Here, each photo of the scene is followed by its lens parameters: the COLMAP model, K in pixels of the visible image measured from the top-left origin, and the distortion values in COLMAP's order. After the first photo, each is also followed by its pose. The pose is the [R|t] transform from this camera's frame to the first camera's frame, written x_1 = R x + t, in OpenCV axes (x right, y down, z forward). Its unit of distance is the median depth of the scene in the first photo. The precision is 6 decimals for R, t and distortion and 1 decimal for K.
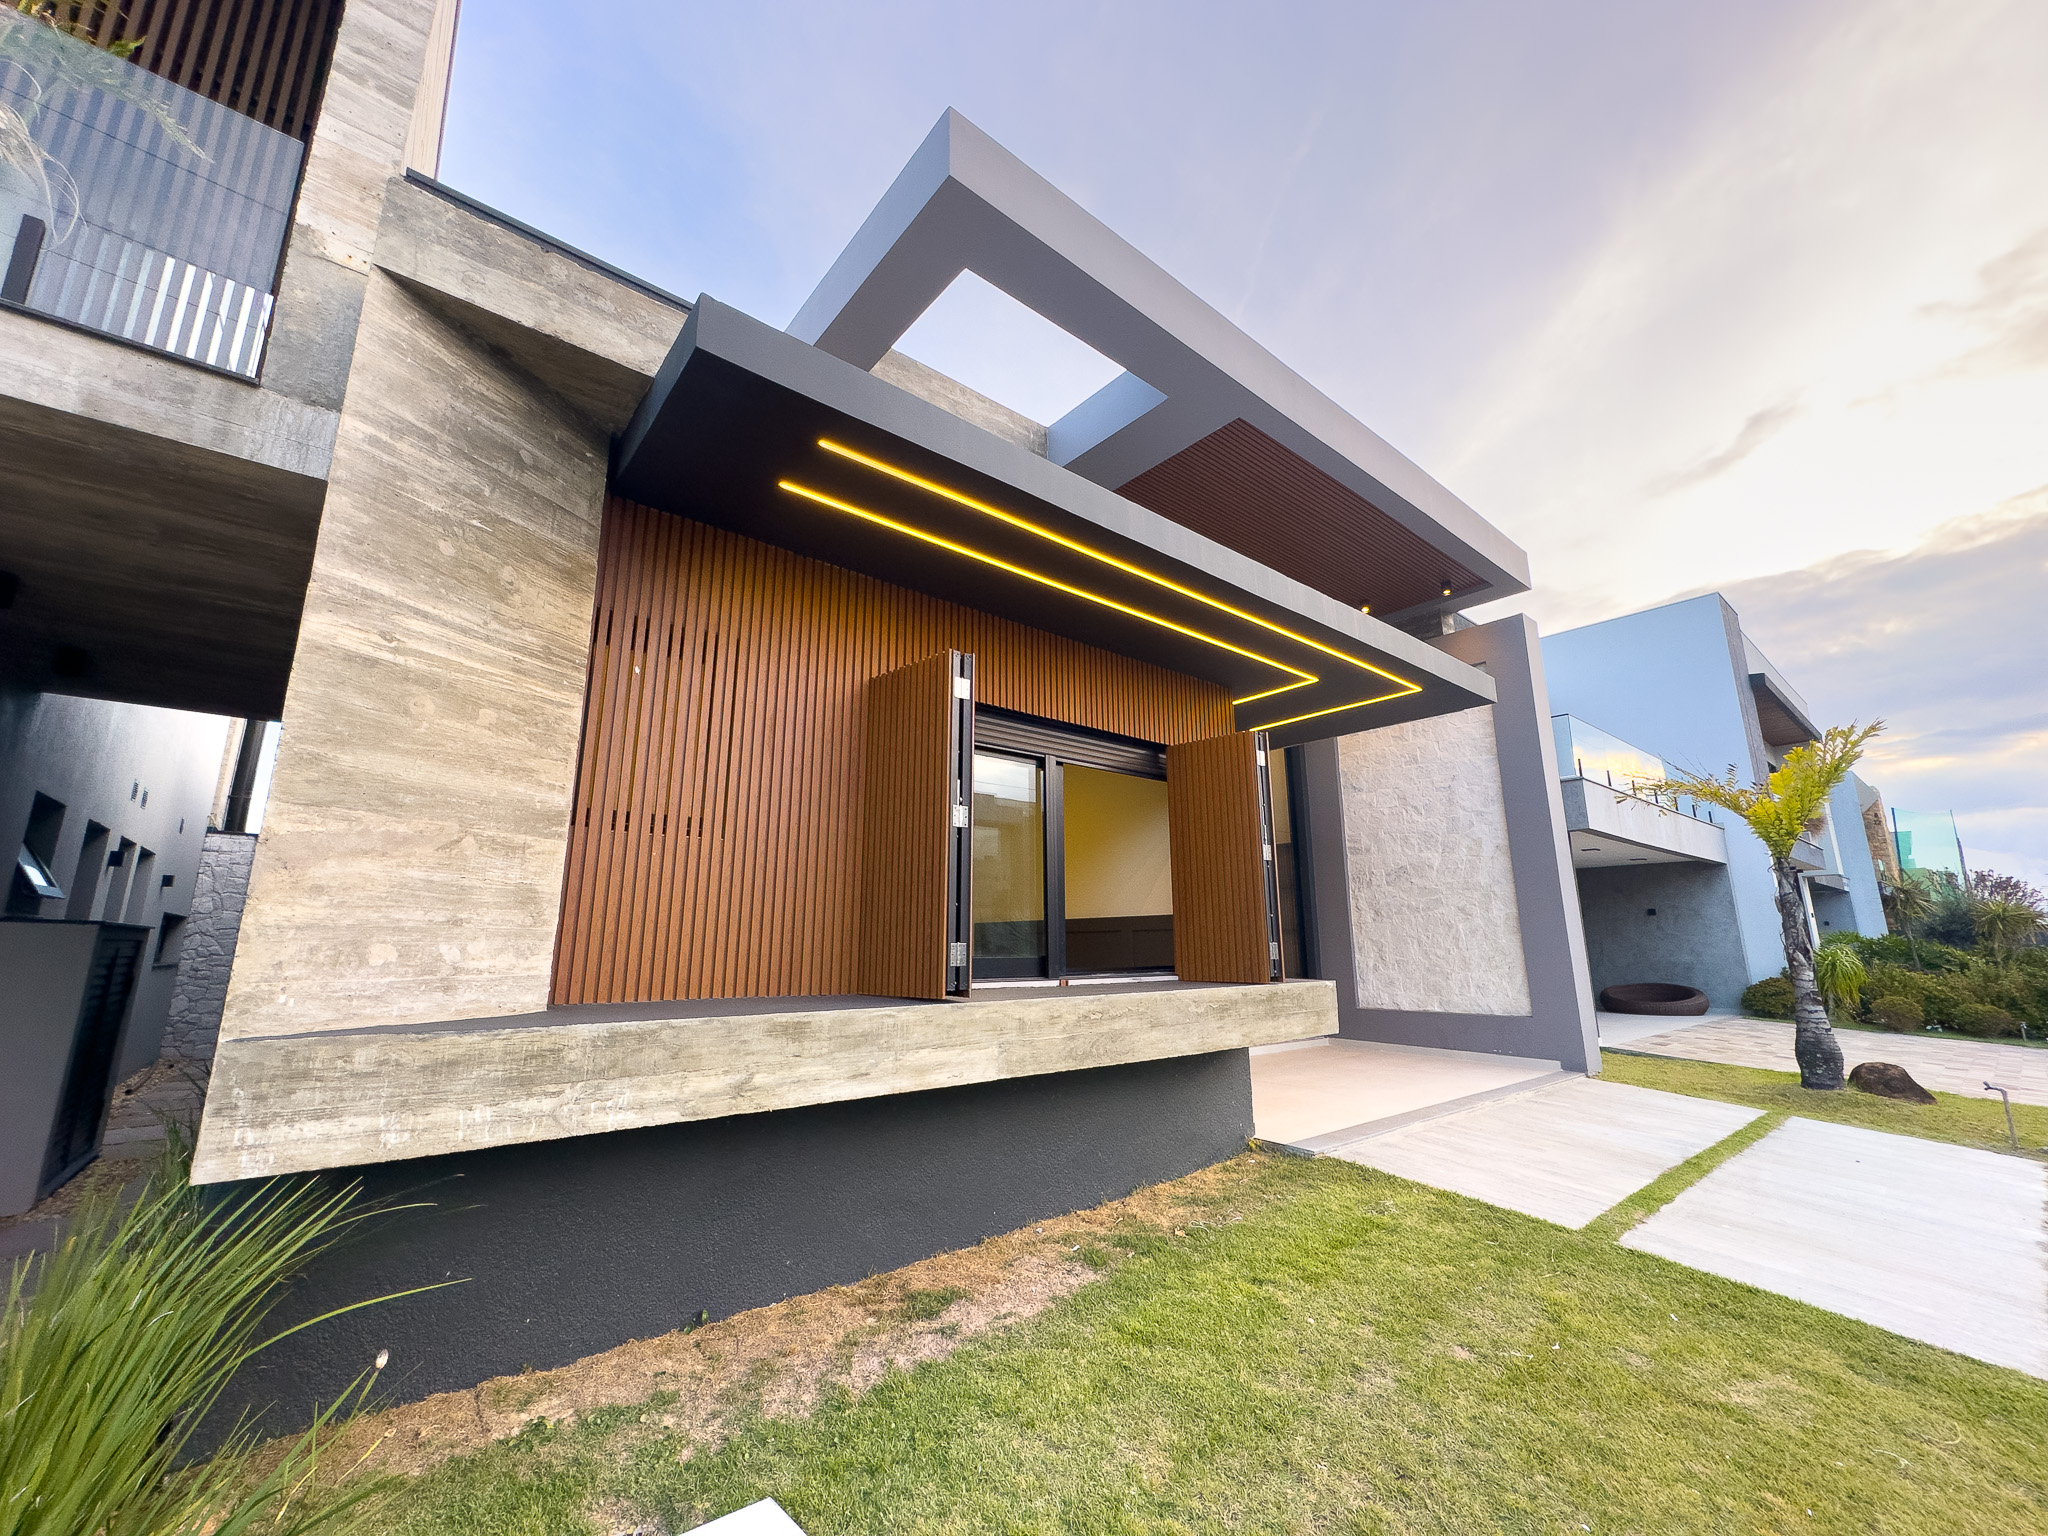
lens RADIAL K [[813.6, 0, 1034.1], [0, 813.6, 767.7], [0, 0, 1]] dist [-0.002394, -0.000527]
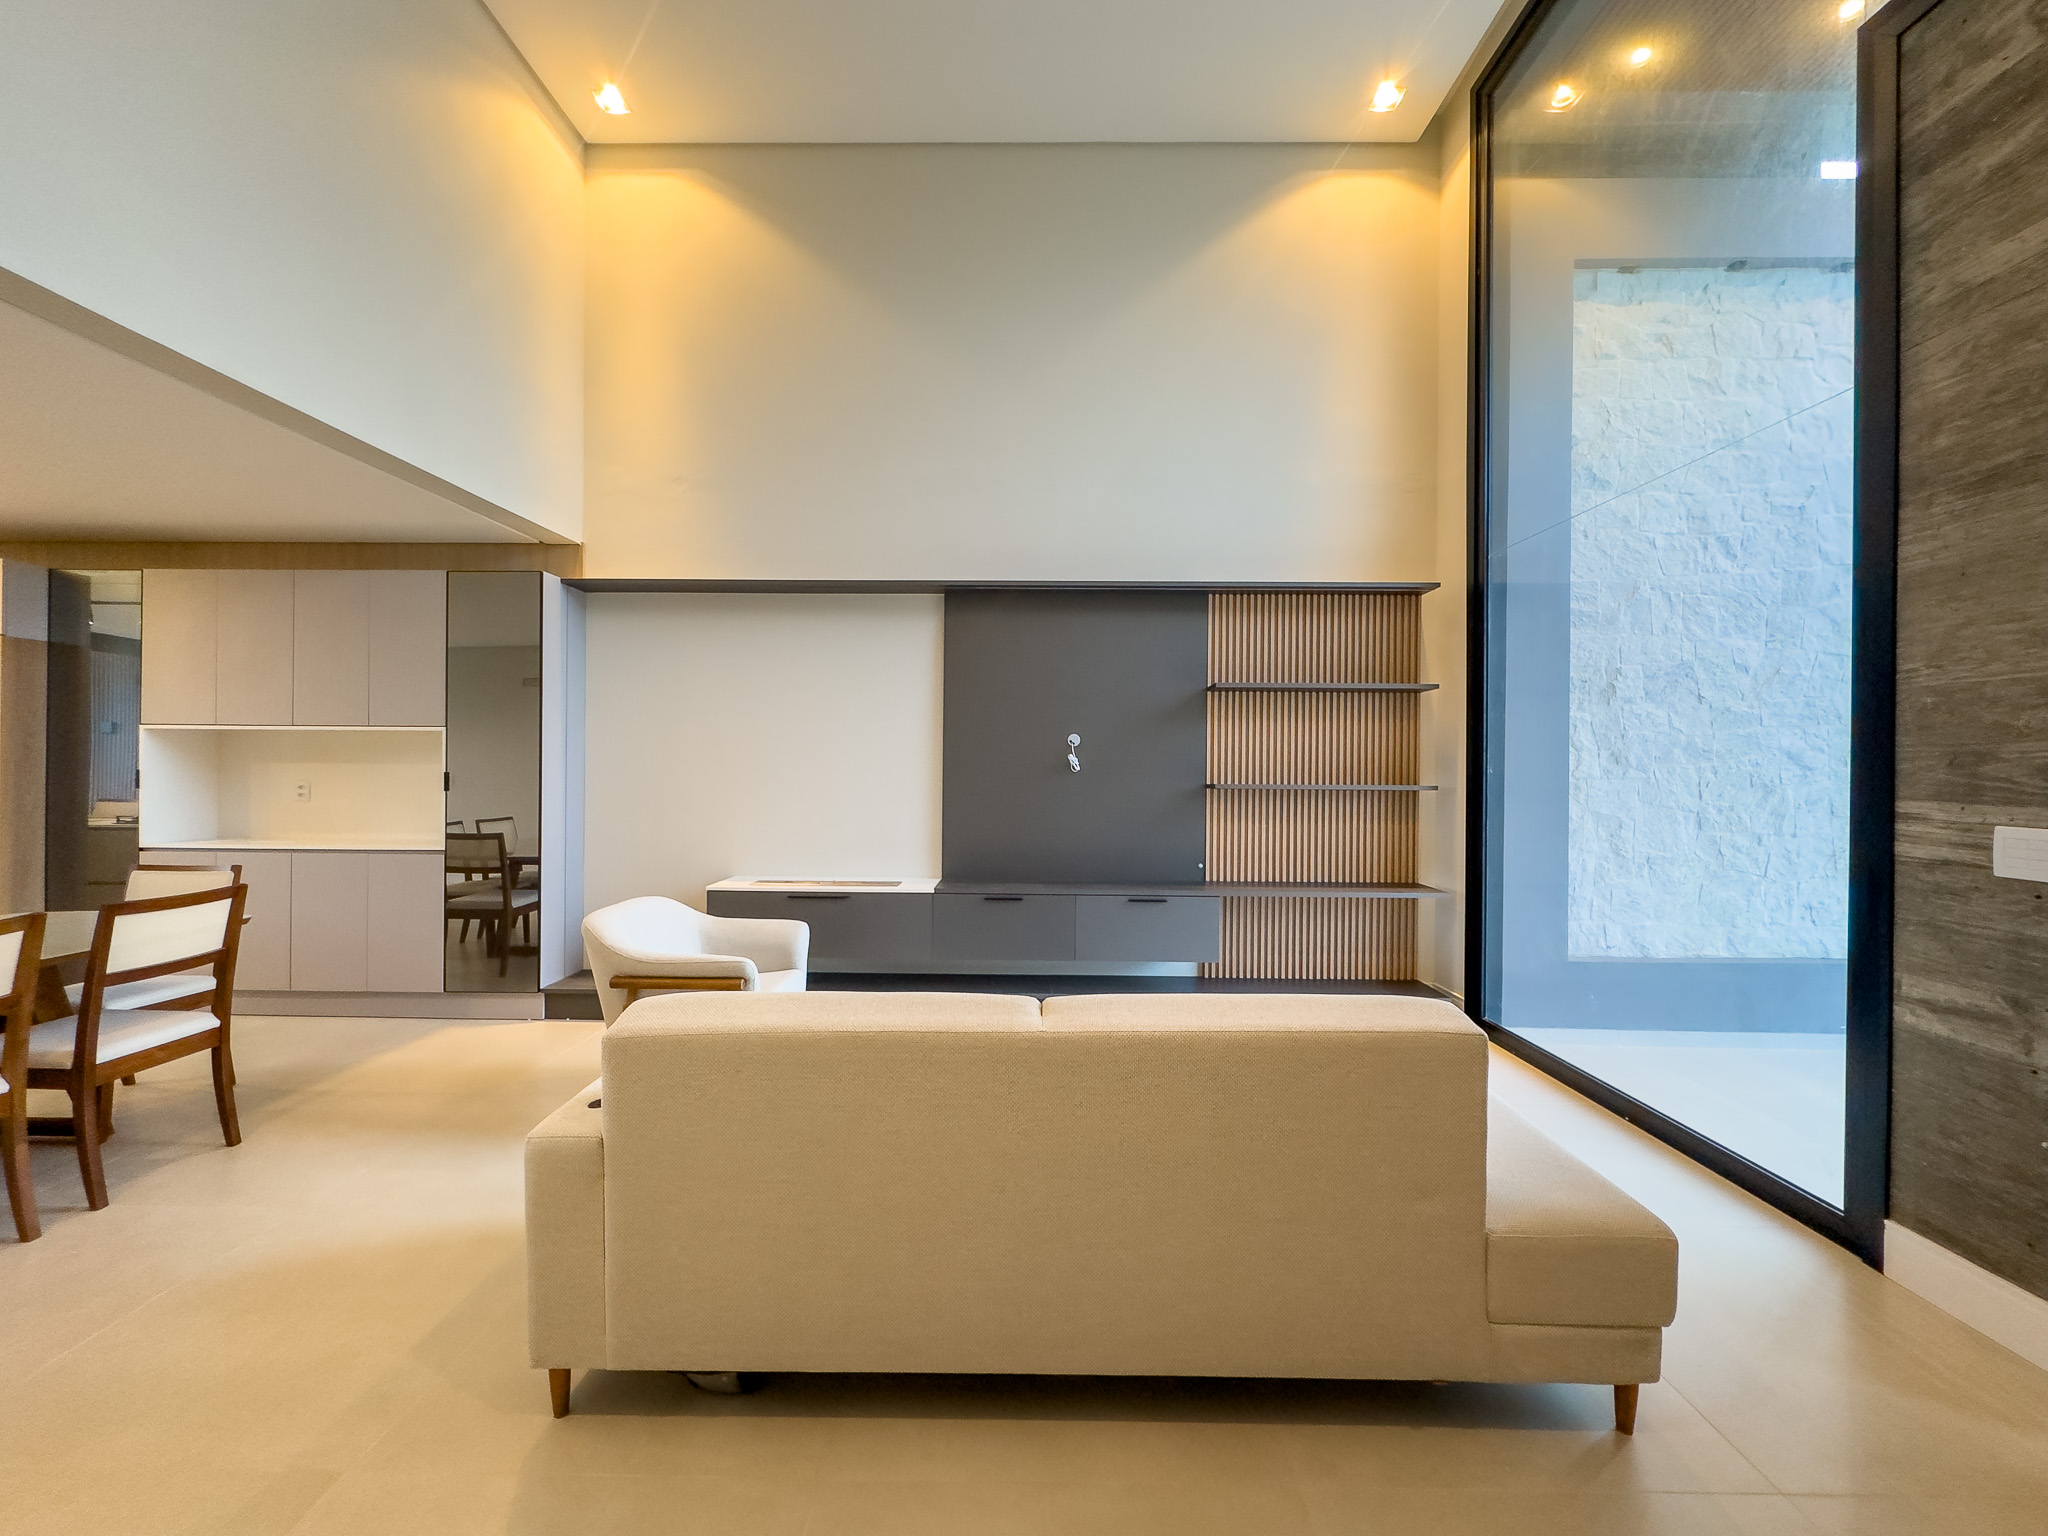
lens RADIAL K [[821.2, 0, 1024.0], [0, 821.2, 768.0], [0, 0, 1]] dist [0.001754, 0.000275]
pose [[0.644657, 0.009189, 0.764417, -0.562844], [-0.174218, 0.975382, 0.135199, 0.661321], [-0.744355, -0.220332, 0.630388, 3.504019]]
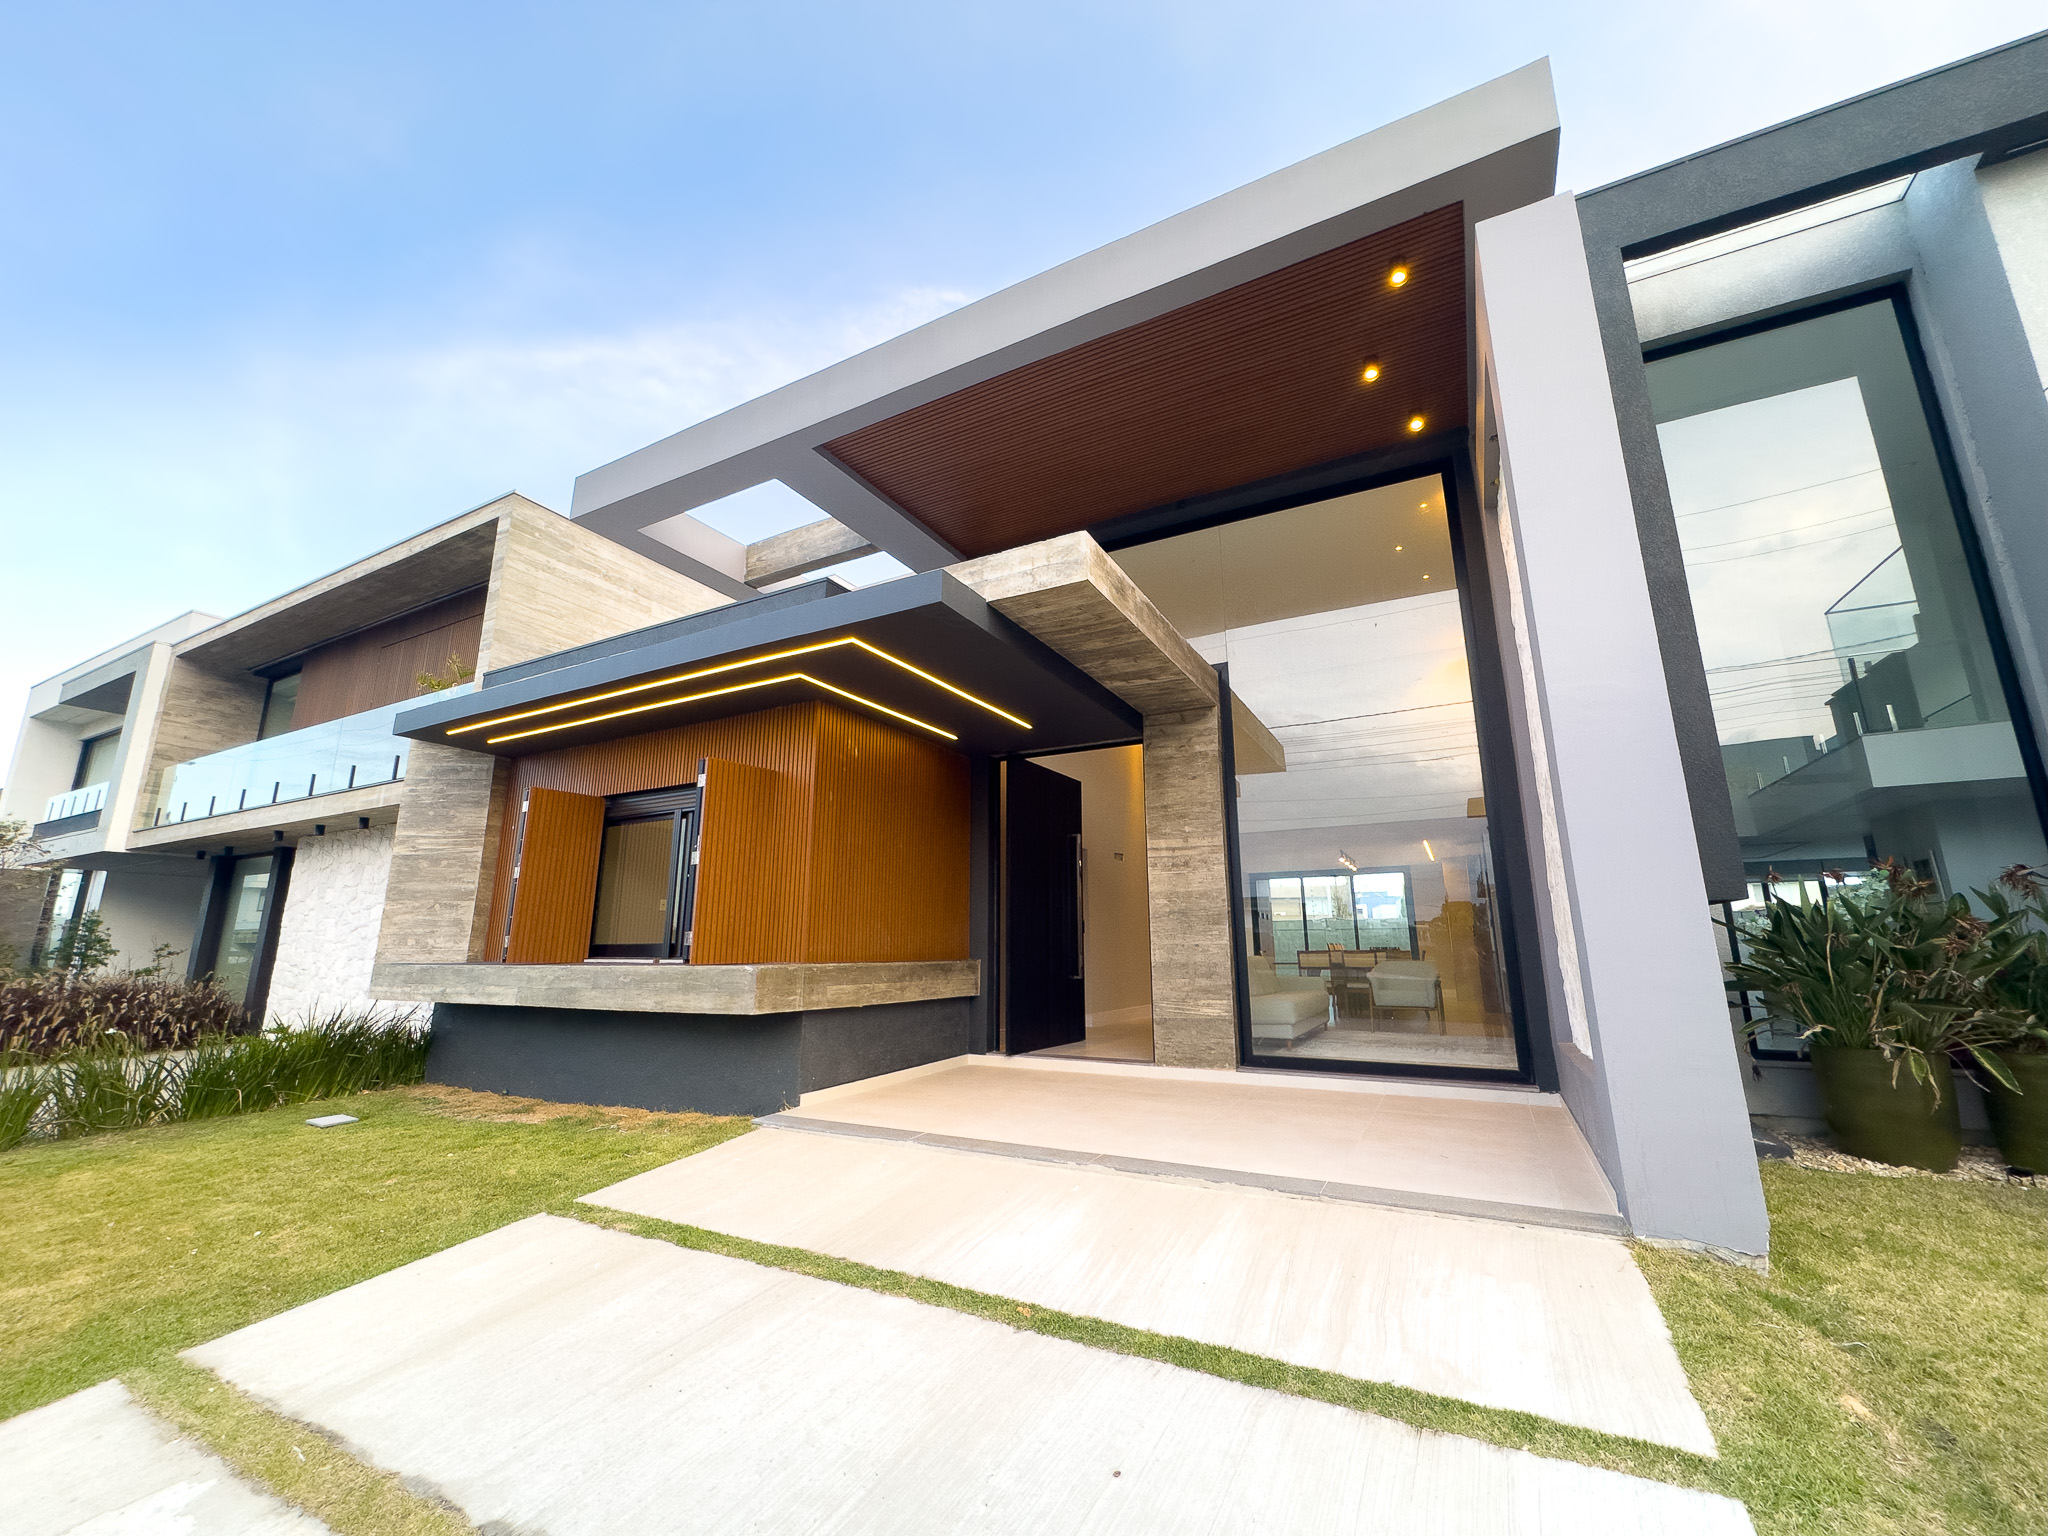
lens RADIAL K [[813.5, 0, 1024.0], [0, 813.5, 768.0], [0, 0, 1]] dist [0.000021, 0.000187]
pose [[0.379507, -0.199773, -0.903363, 2.874125], [0.201985, 0.970747, -0.129820, 0.410493], [0.902871, -0.133199, 0.408756, 1.719685]]
